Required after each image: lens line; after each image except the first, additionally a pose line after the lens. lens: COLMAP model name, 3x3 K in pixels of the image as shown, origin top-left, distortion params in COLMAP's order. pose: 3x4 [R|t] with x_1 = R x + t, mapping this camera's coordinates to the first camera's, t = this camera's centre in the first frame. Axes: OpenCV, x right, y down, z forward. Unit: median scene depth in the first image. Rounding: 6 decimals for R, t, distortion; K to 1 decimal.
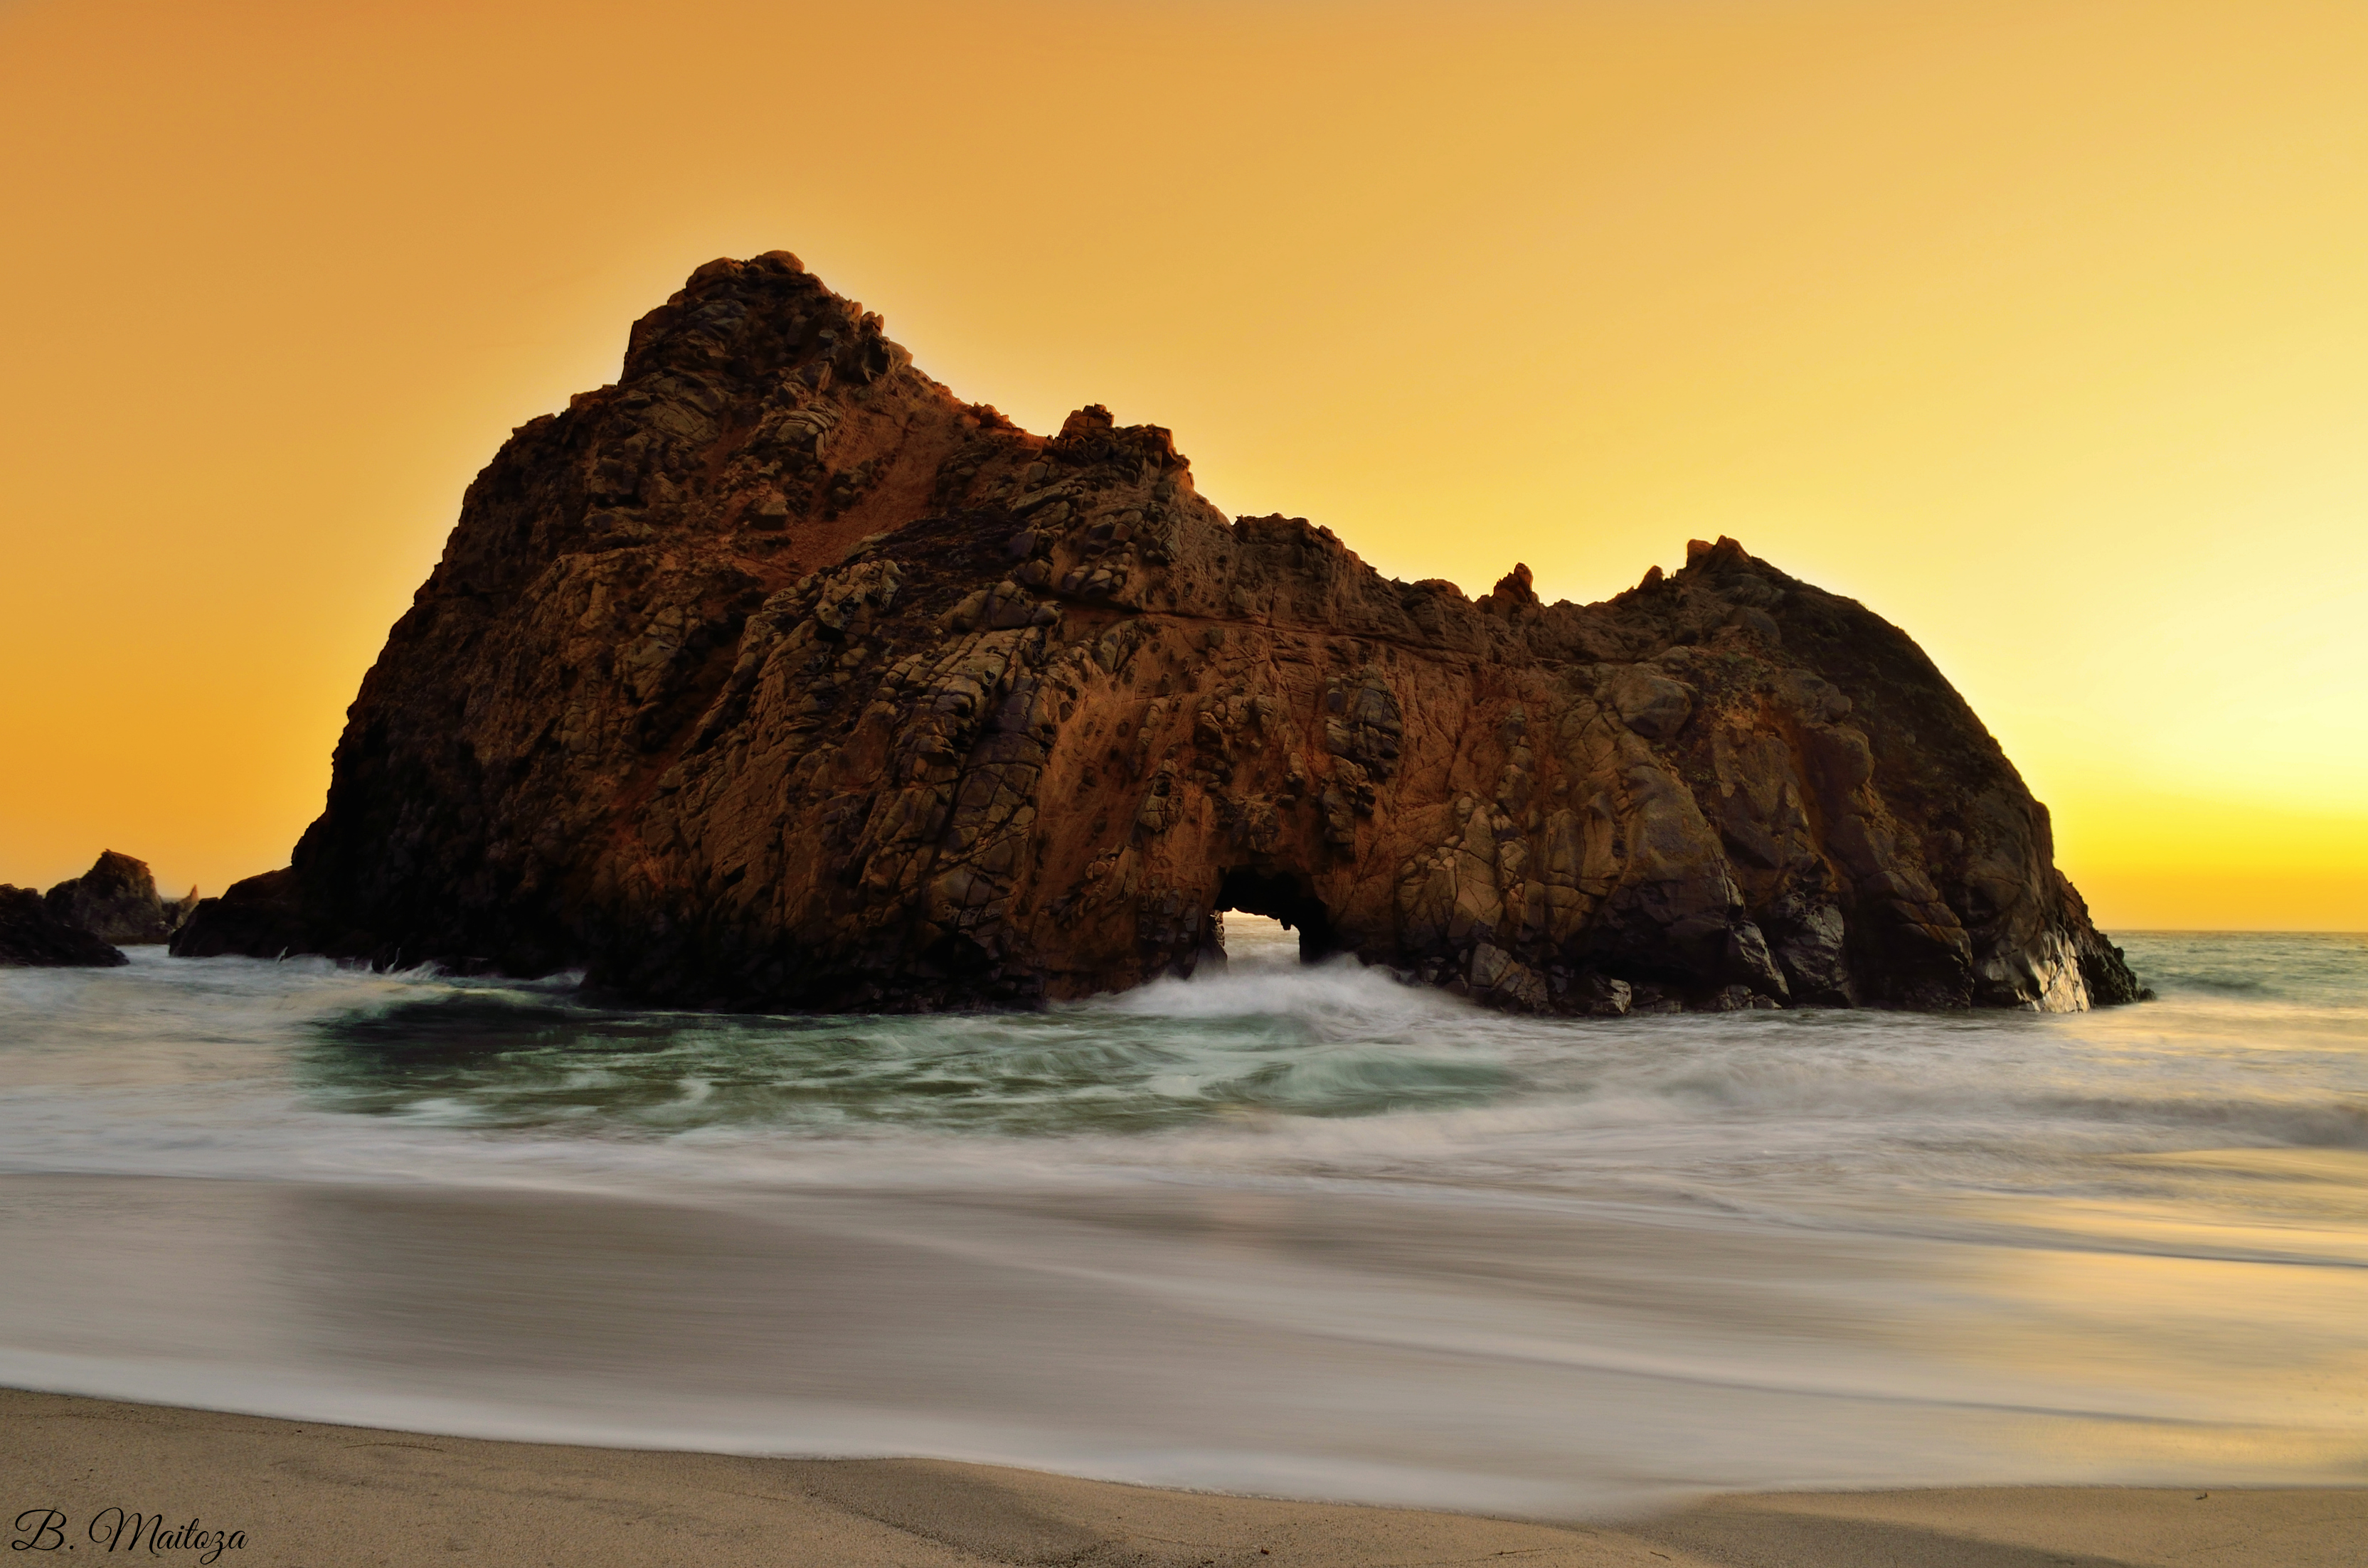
lens RADIAL K [[1913.9, 0, 1232.8], [0, 1913.9, 774.4], [0, 0, 1]] dist [-0.084329, 0.008493]
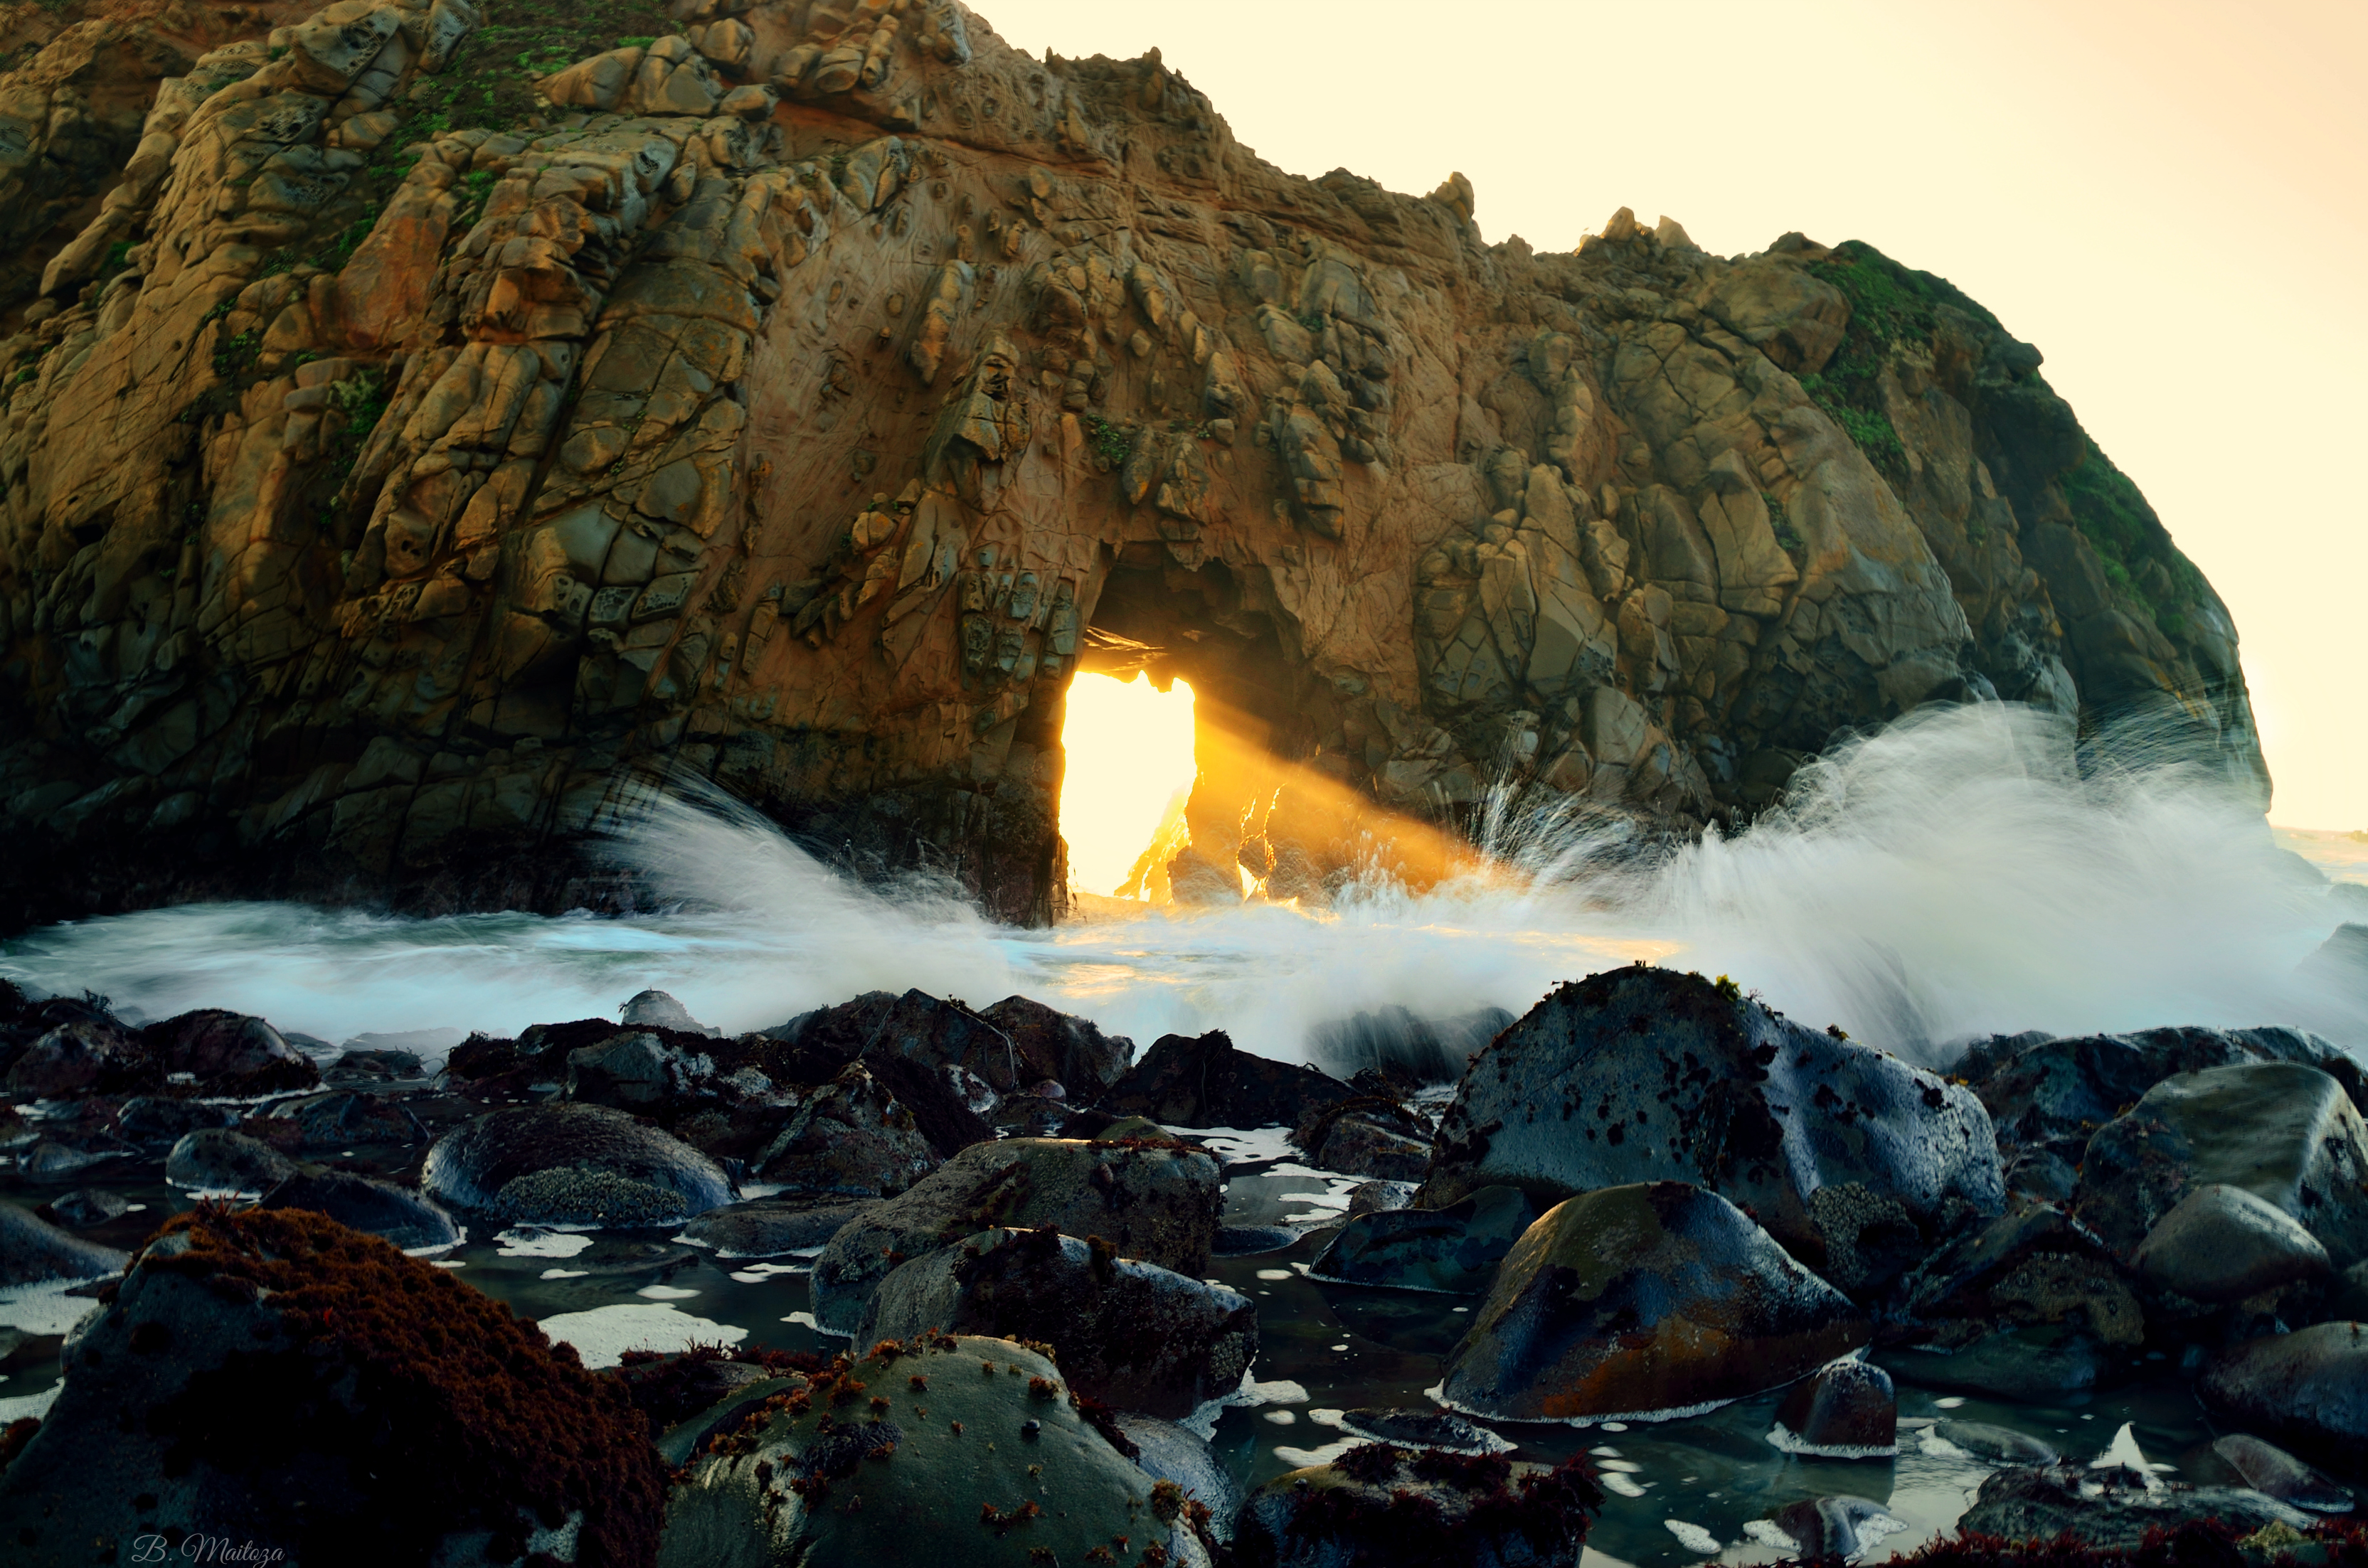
lens RADIAL K [[1913.9, 0, 1232.8], [0, 1913.9, 774.4], [0, 0, 1]] dist [-0.084329, 0.008493]
pose [[0.978004, 0.003604, 0.208557, -0.074456], [-0.015433, 0.998360, 0.055122, 0.076013], [-0.208016, -0.057128, 0.976456, 0.444345]]
